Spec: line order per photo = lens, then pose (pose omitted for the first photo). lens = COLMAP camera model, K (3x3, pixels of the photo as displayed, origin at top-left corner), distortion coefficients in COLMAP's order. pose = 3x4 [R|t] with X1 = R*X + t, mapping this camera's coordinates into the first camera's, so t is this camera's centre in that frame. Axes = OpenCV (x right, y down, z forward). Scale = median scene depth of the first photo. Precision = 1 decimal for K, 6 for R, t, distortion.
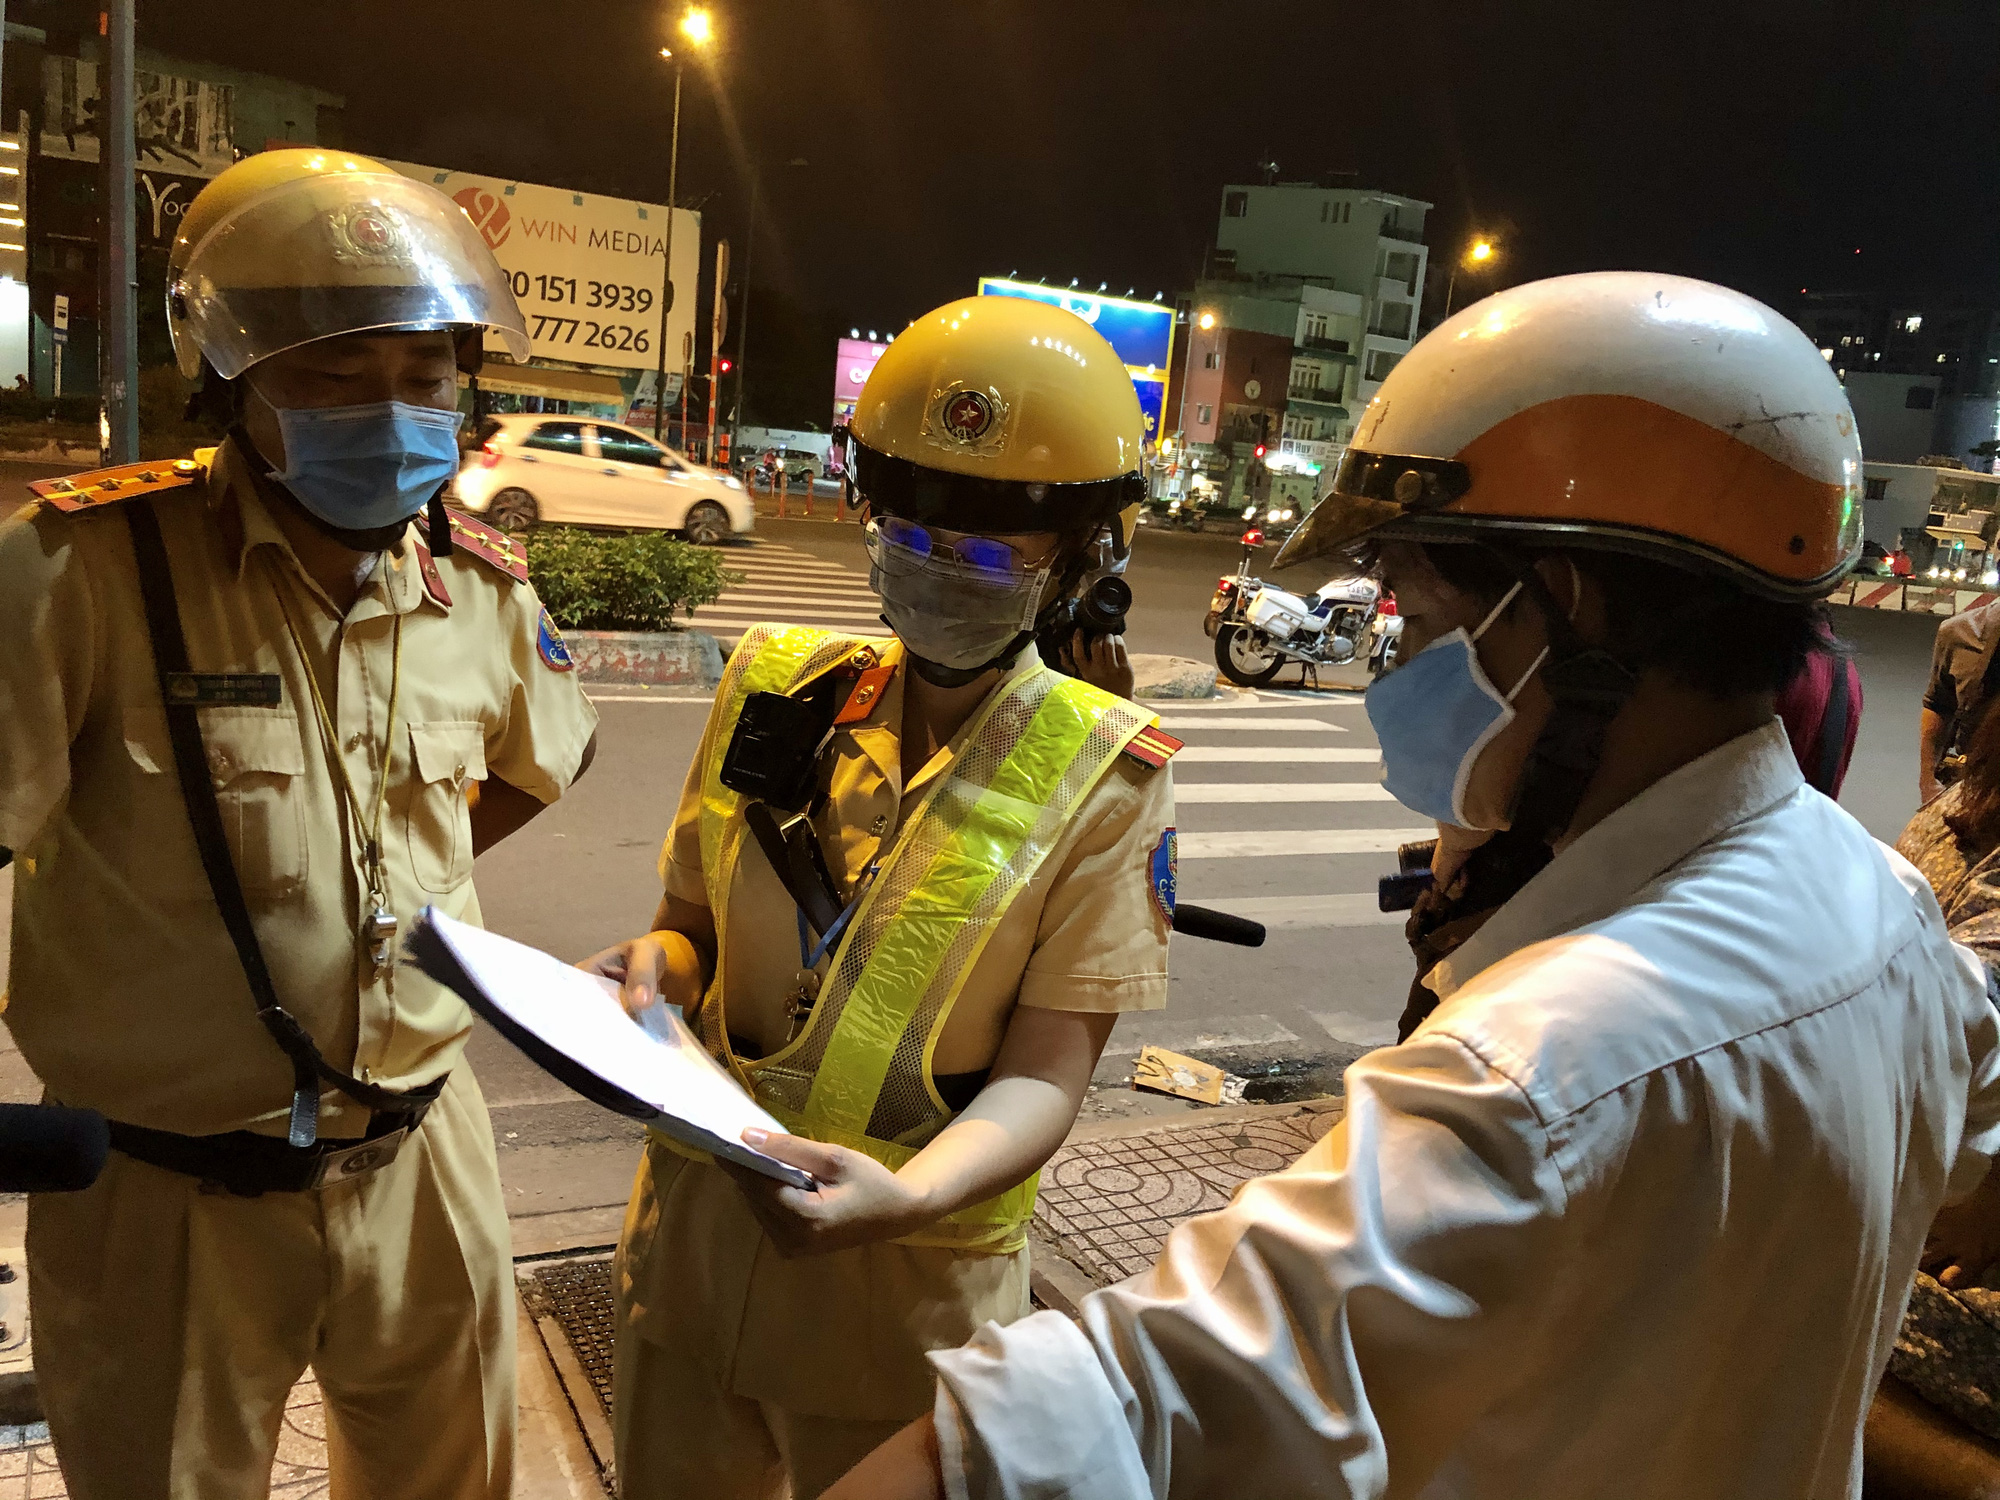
lens RADIAL K [[1650.7, 0, 996.5], [0, 1650.7, 747.2], [0, 0, 1]] dist [0.013099, -0.006370]
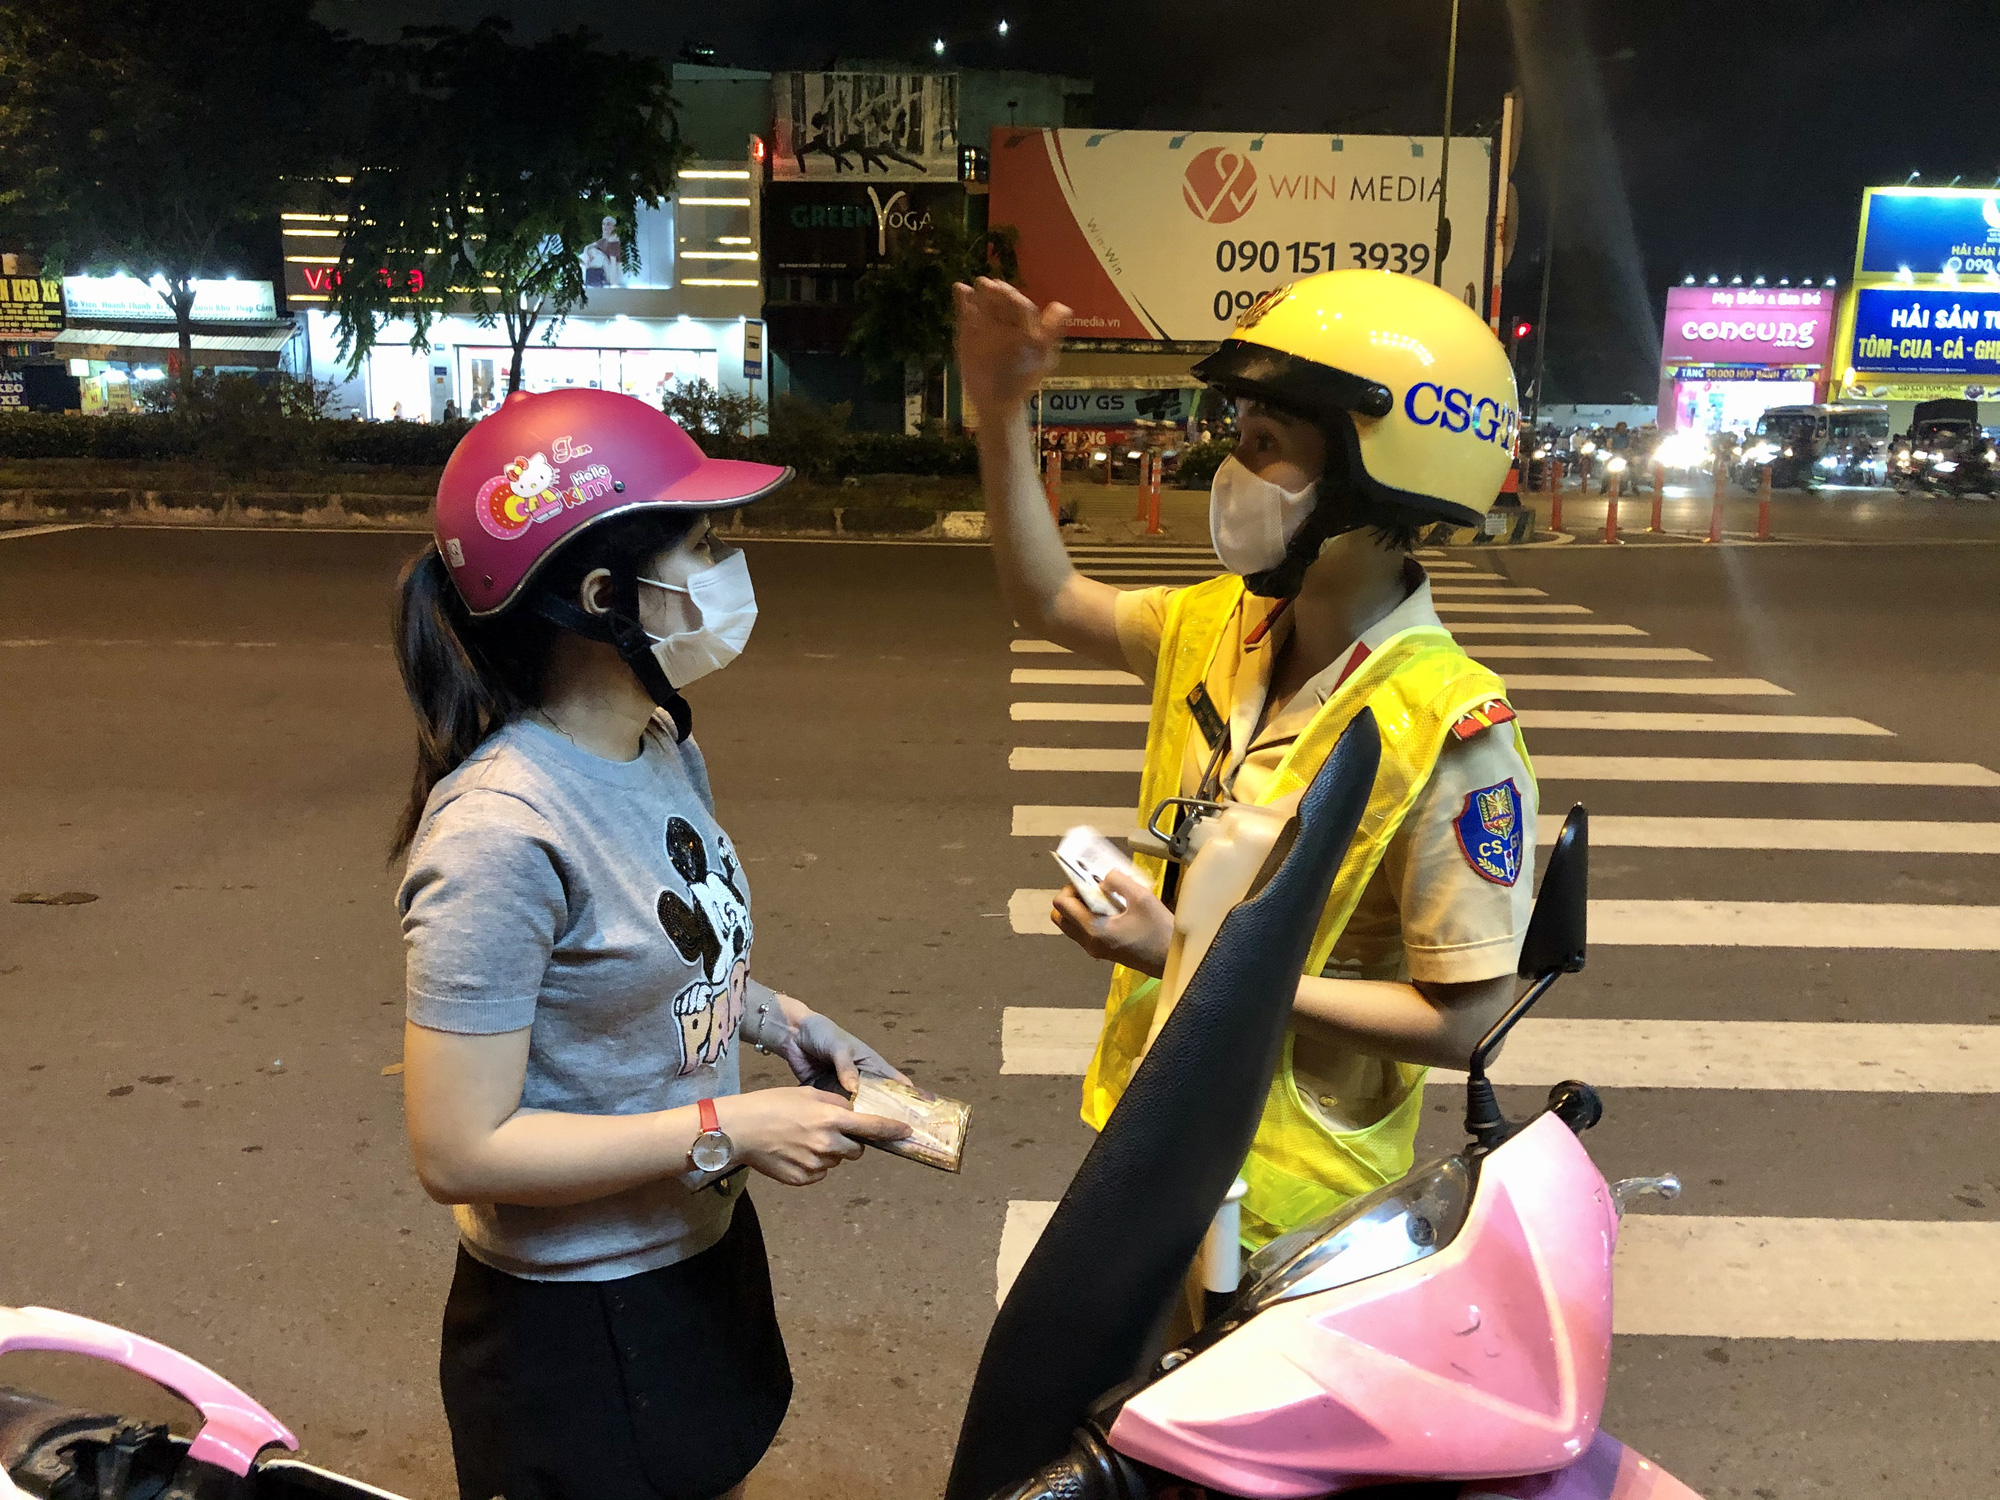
lens RADIAL K [[1650.7, 0, 998.8], [0, 1650.7, 744.6], [0, 0, 1]] dist [0.013099, -0.006370]
pose [[0.891297, 0.006143, -0.453378, -0.031880], [-0.005116, 0.999981, 0.003490, -0.038873], [0.453391, -0.000791, 0.891311, 0.209989]]
